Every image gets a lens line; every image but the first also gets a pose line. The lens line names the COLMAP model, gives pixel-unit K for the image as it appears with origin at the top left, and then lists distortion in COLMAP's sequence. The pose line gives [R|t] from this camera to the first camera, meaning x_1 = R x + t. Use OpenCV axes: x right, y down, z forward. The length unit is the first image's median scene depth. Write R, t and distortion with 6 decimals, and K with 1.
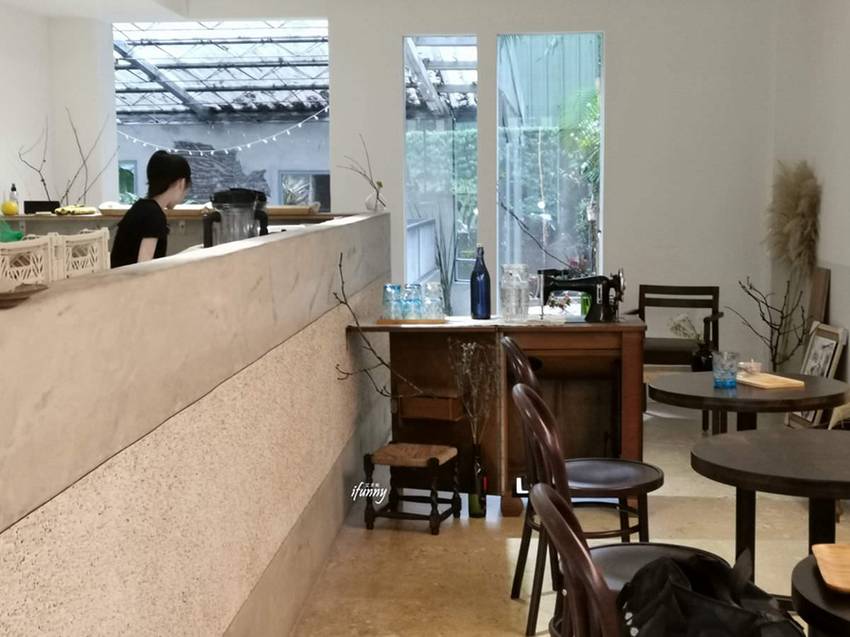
lens RADIAL K [[1330.8, 0, 421.8], [0, 1330.8, 316.7], [0, 0, 1]] dist [0.069671, 0.000000]
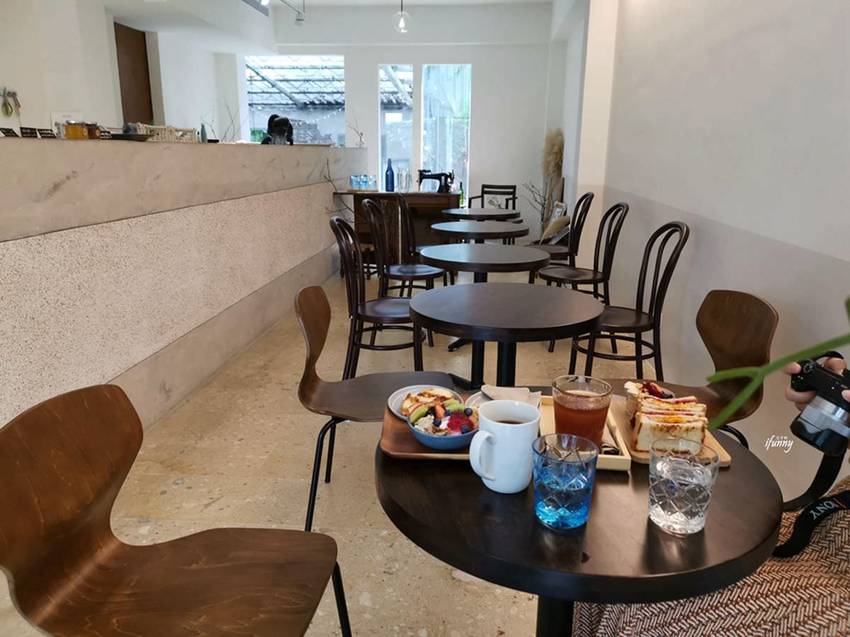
lens RADIAL K [[664.7, 0, 425.9], [0, 664.7, 313.2], [0, 0, 1]] dist [0.065725, -0.056477]
pose [[0.999733, 0.020920, -0.009831, 0.085703], [-0.019364, 0.990243, 0.137998, 0.037165], [0.012622, -0.137771, 0.990384, -0.130923]]
